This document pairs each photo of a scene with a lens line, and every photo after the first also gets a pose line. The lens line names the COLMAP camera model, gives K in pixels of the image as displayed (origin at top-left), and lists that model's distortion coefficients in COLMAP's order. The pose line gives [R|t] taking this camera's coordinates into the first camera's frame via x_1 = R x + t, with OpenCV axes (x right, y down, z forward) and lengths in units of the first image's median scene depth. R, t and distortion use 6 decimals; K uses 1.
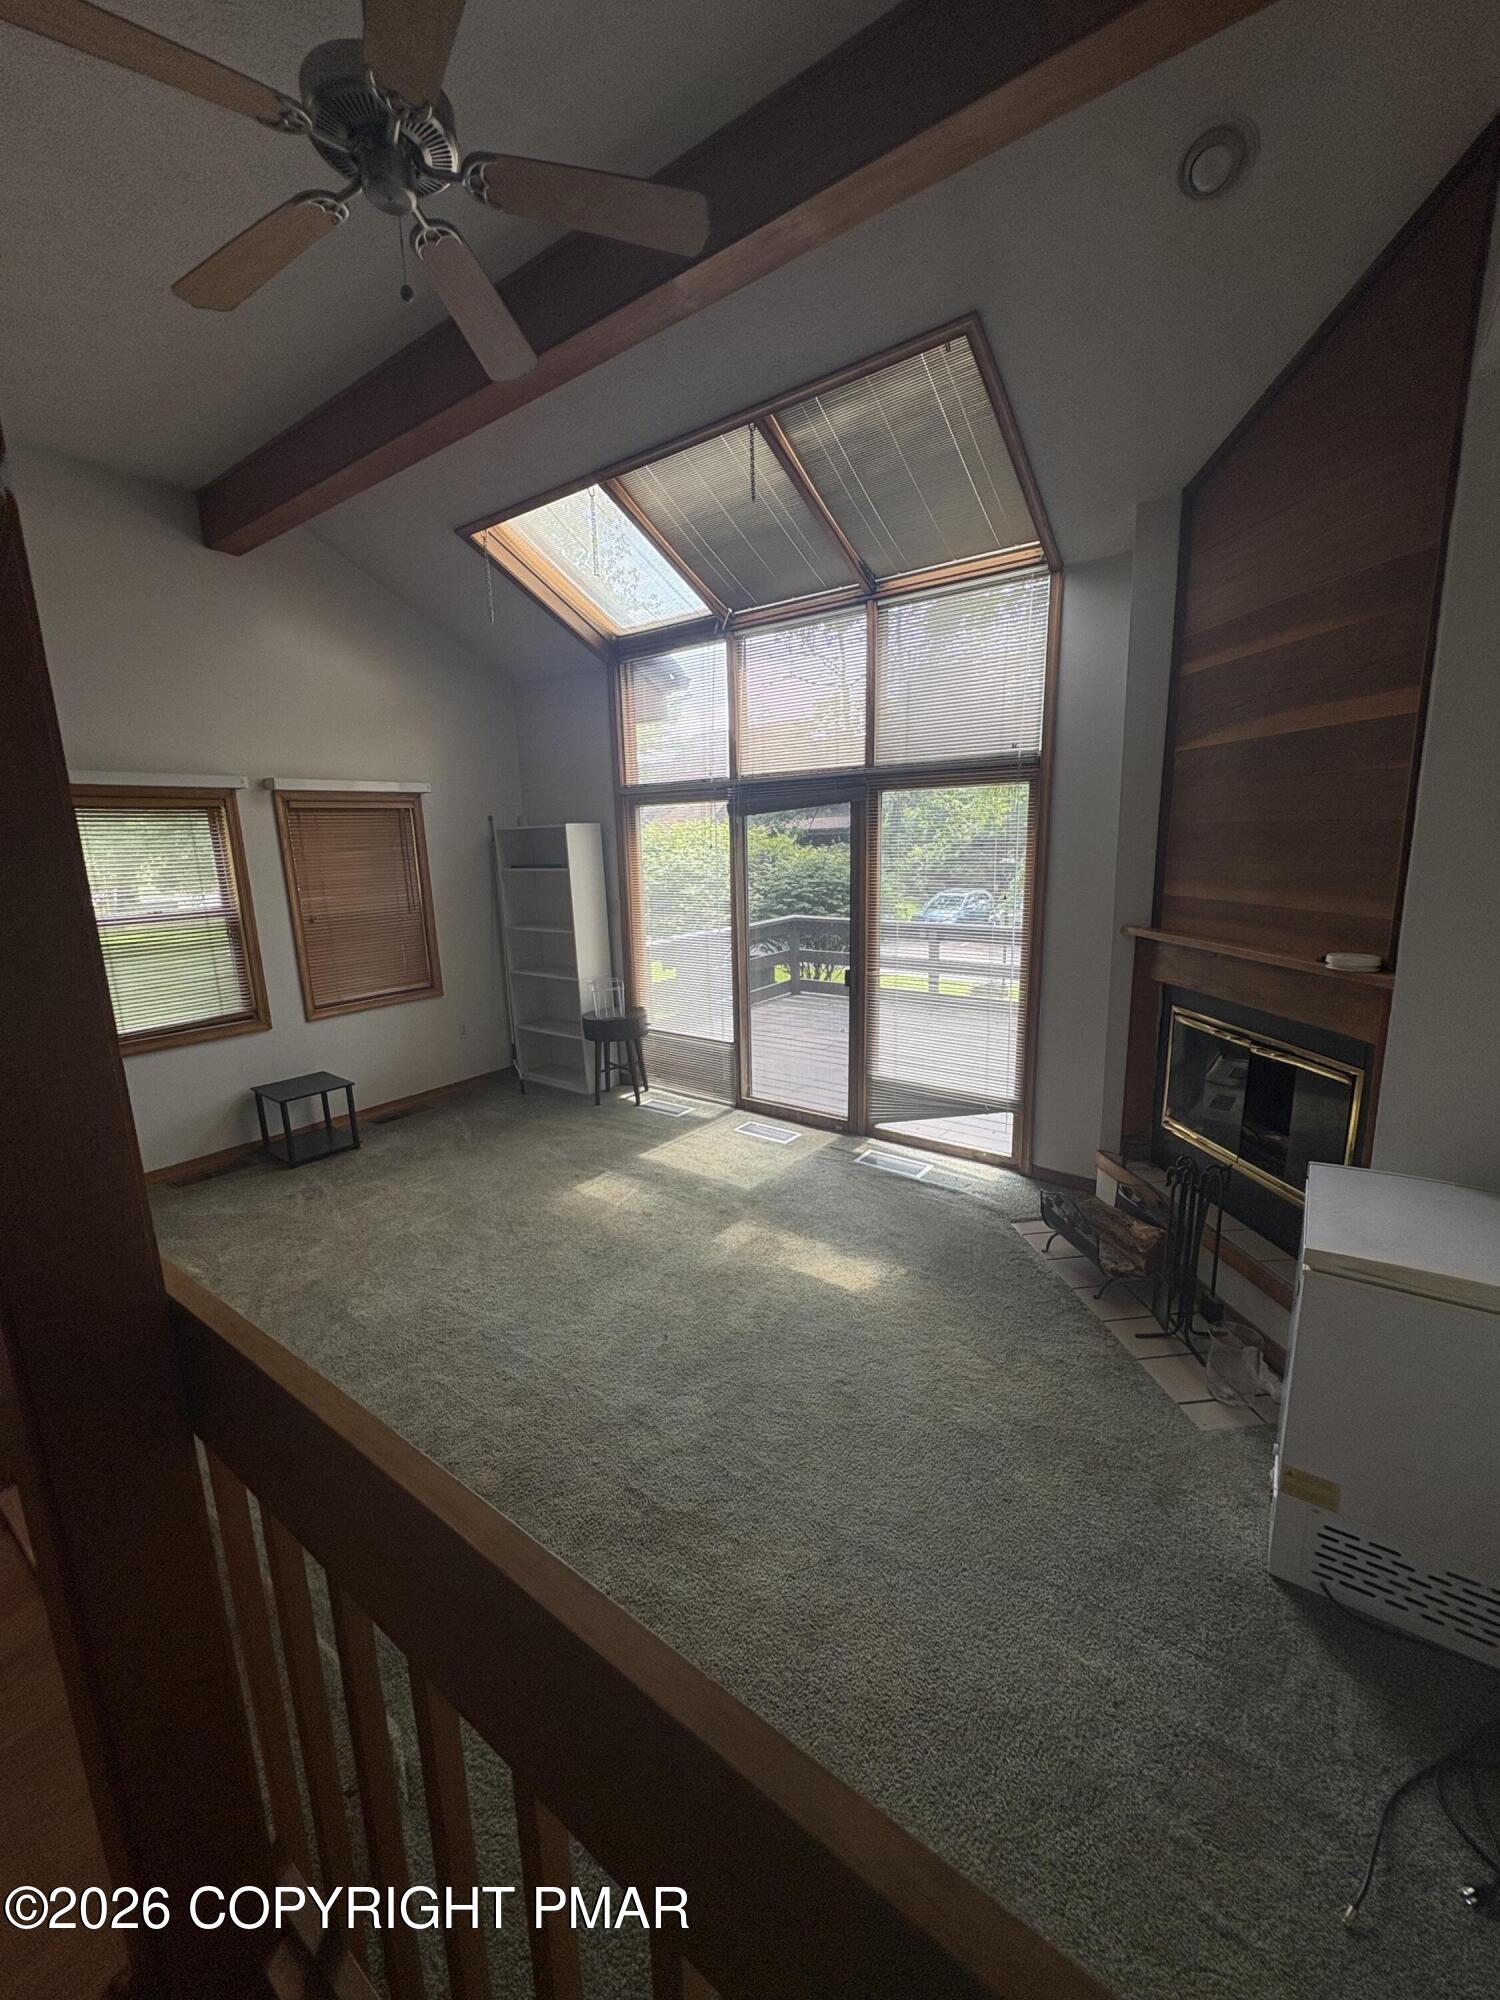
lens RADIAL K [[810.0, 0, 750.0], [0, 810.0, 1000.0], [0, 0, 1]] dist [0.001865, 0.000082]
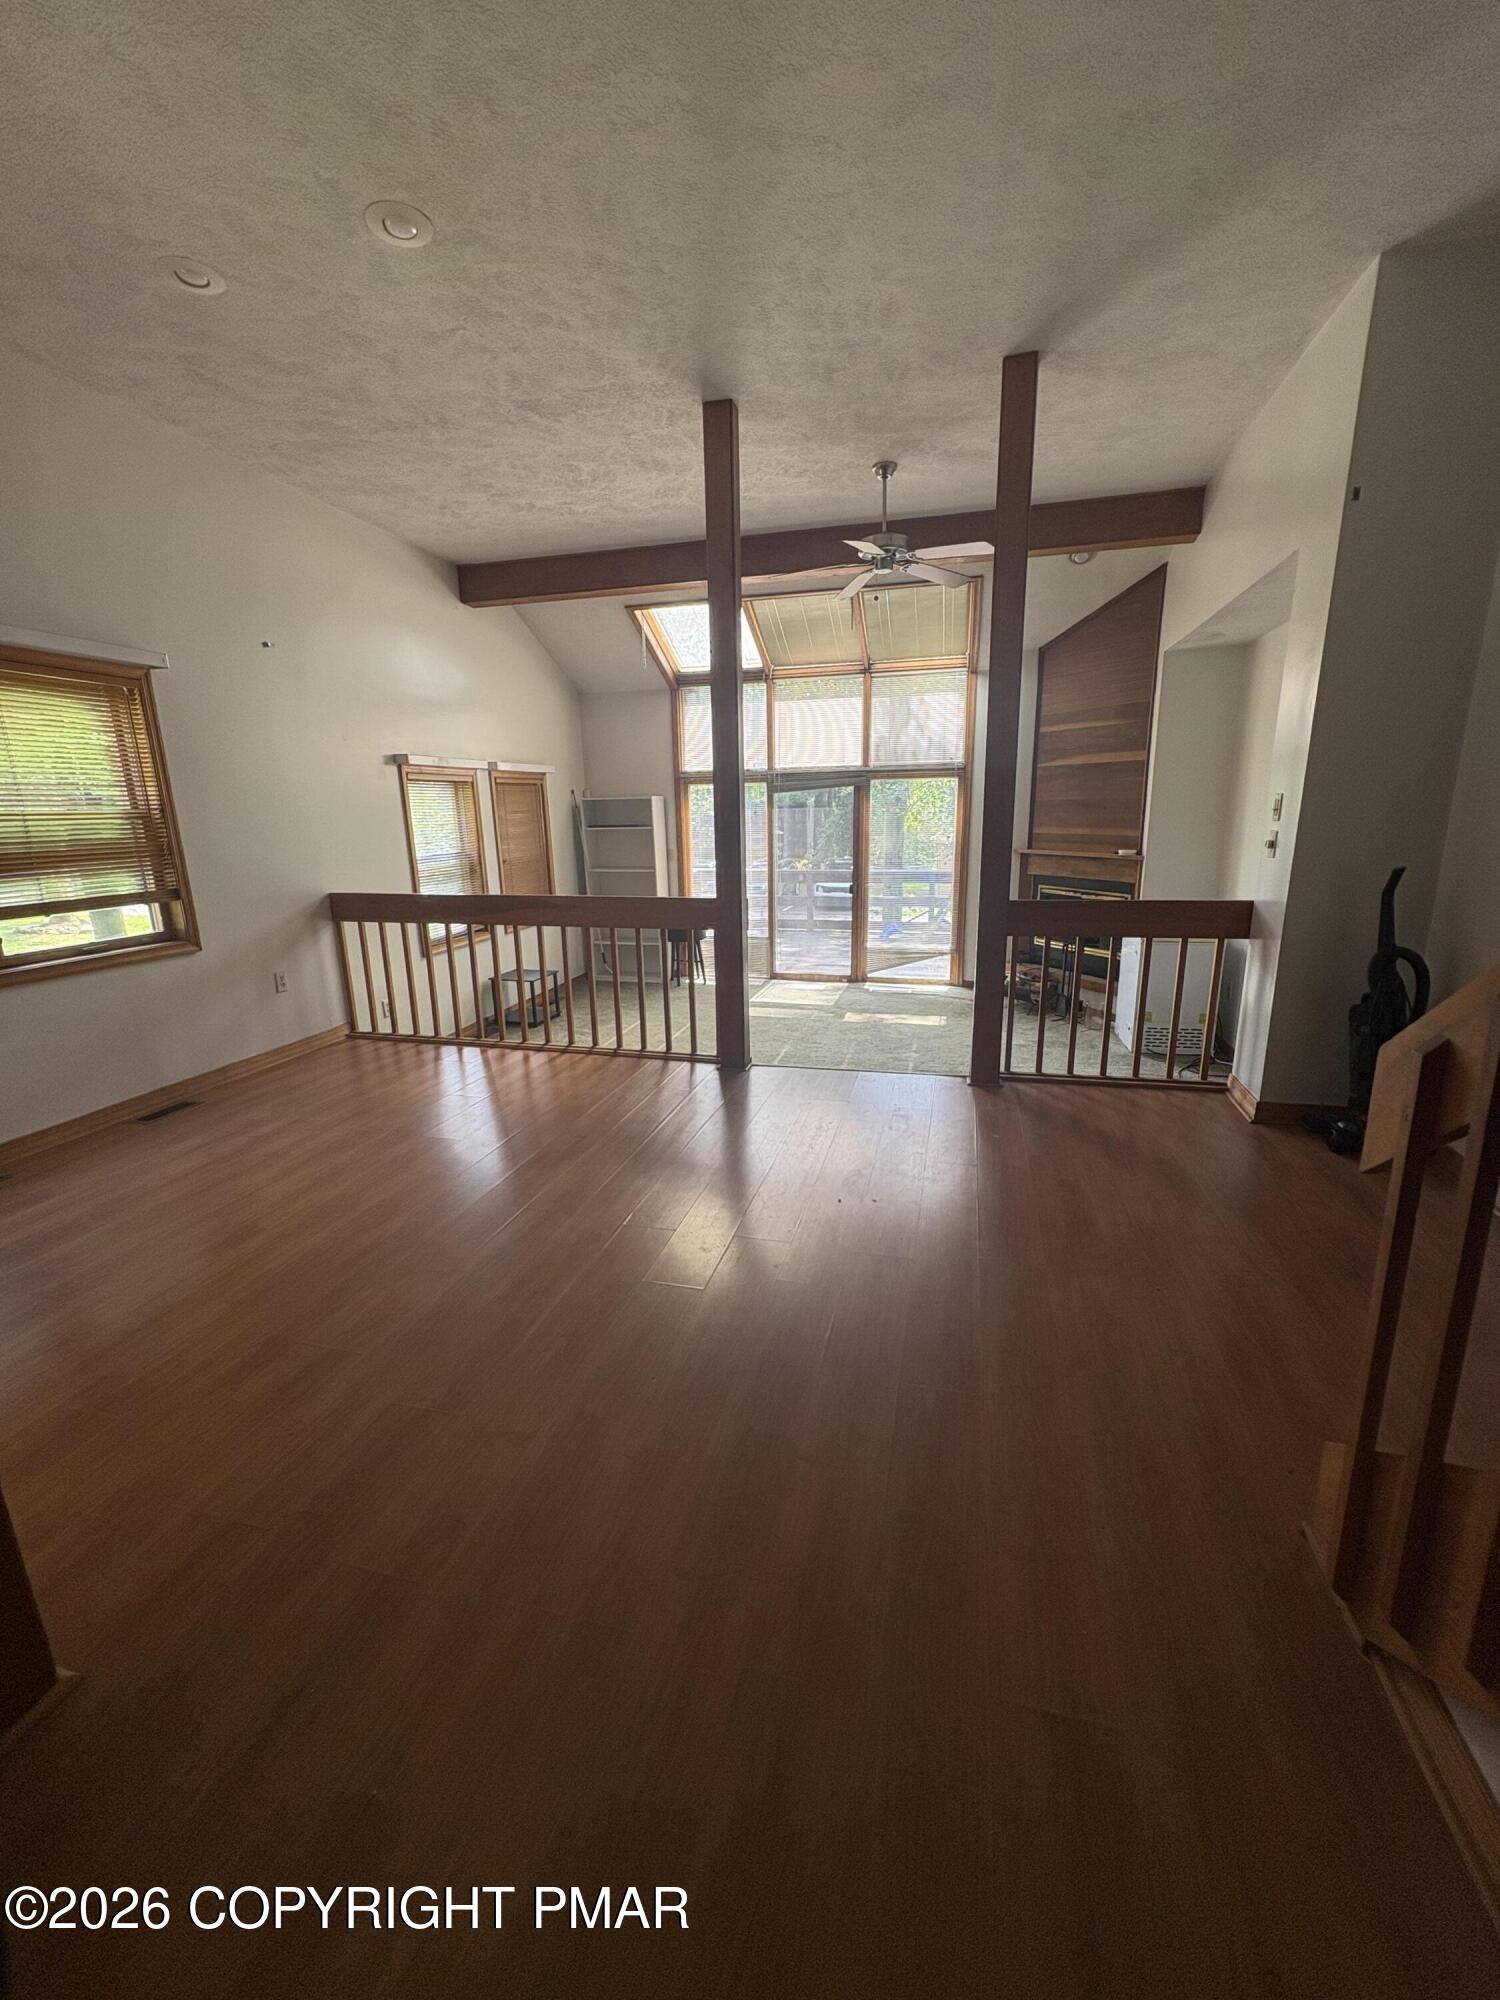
lens RADIAL K [[818.9, 0, 750.0], [0, 818.9, 1000.0], [0, 0, 1]] dist [-0.000777, -0.000015]
pose [[0.924312, -0.075562, 0.374083, -0.797459], [0.069049, 0.997138, 0.030802, 0.148022], [-0.375340, -0.002641, 0.926884, -0.567027]]
